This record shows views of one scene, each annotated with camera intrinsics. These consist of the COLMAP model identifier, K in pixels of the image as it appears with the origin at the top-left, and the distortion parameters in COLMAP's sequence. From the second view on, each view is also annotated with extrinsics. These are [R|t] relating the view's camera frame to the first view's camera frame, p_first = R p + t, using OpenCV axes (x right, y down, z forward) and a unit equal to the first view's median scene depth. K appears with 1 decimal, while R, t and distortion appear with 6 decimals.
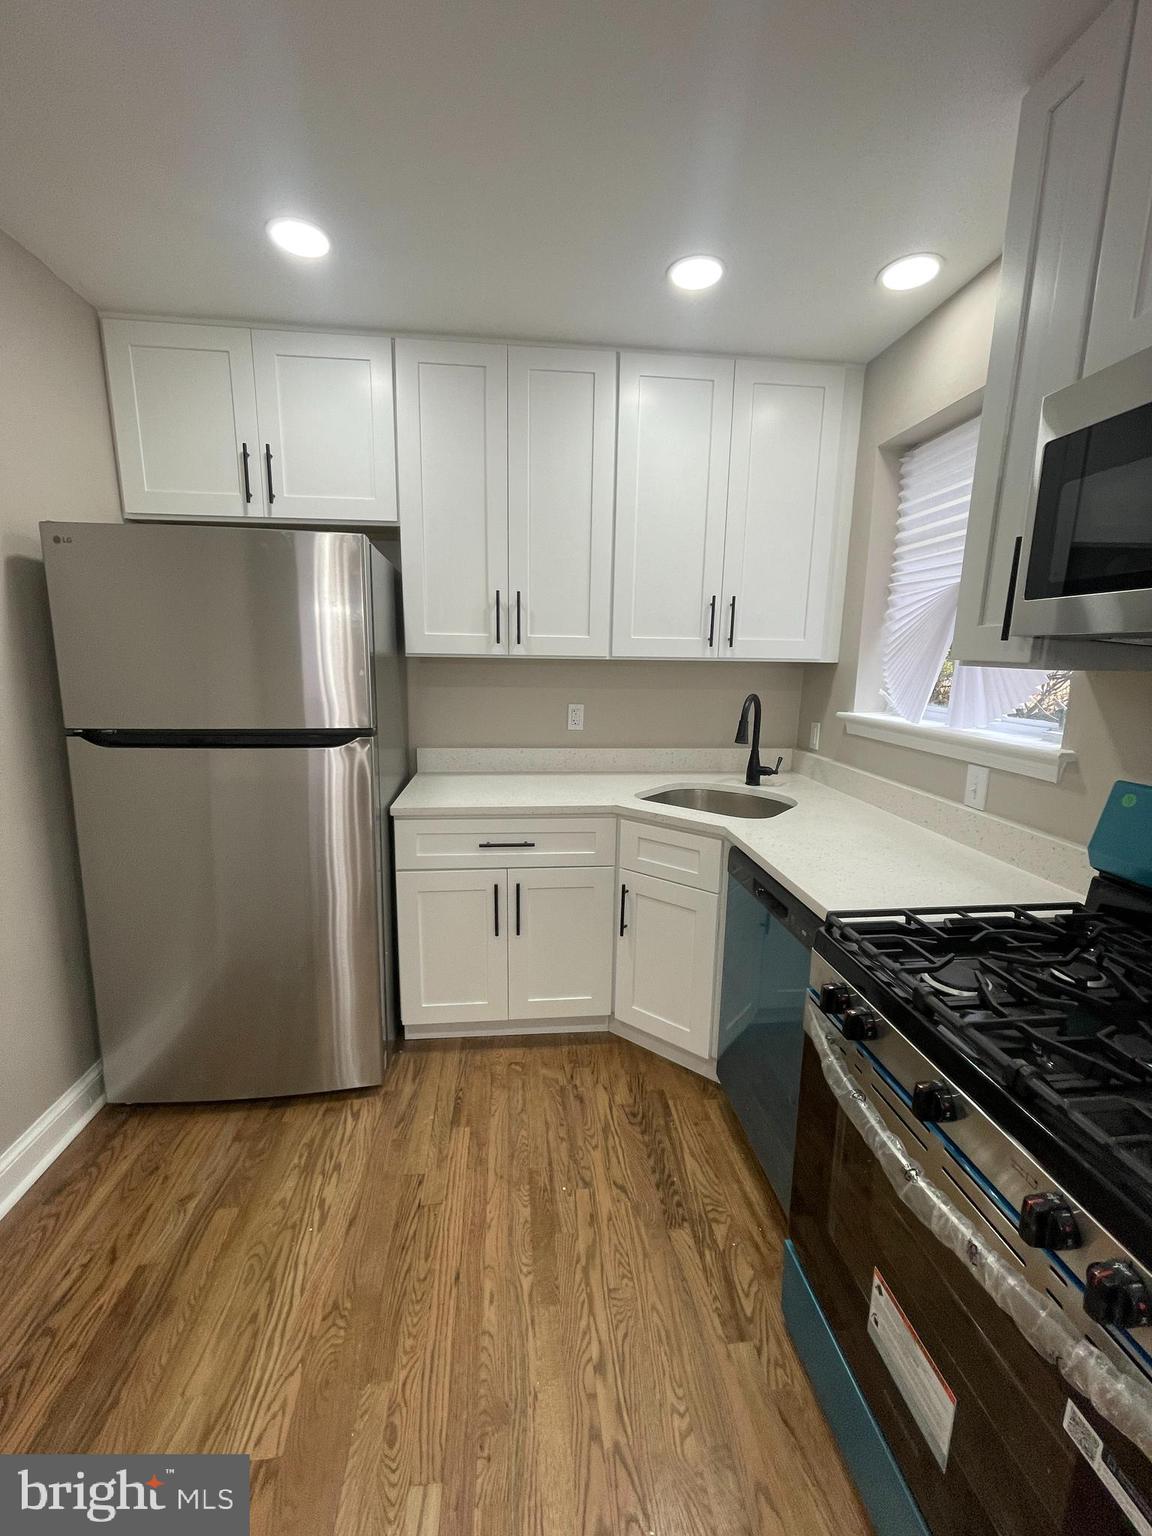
lens RADIAL K [[623.8, 0, 576.0], [0, 623.8, 768.0], [0, 0, 1]] dist [-0.000595, -0.000517]
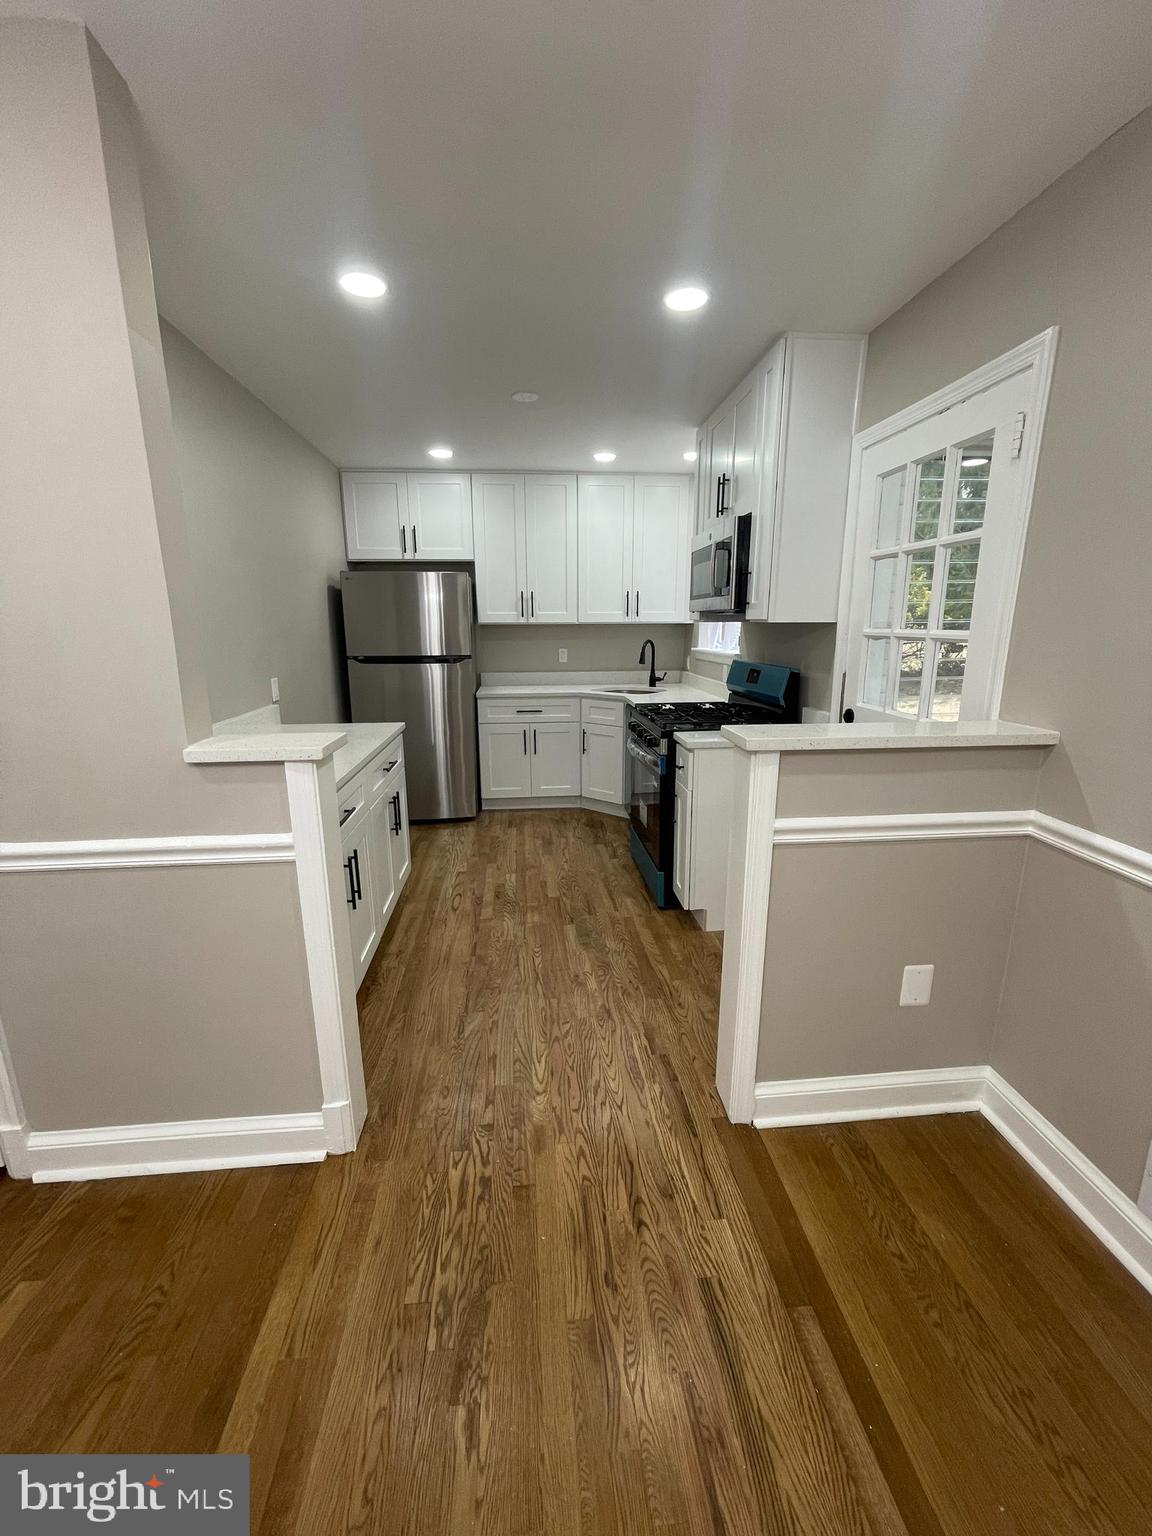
lens RADIAL K [[623.8, 0, 576.0], [0, 623.8, 768.0], [0, 0, 1]] dist [-0.000595, -0.000517]
pose [[0.999654, -0.016148, -0.020760, 0.092178], [0.017061, 0.998860, 0.044578, 0.223803], [0.020017, -0.044917, 0.998790, -1.151535]]
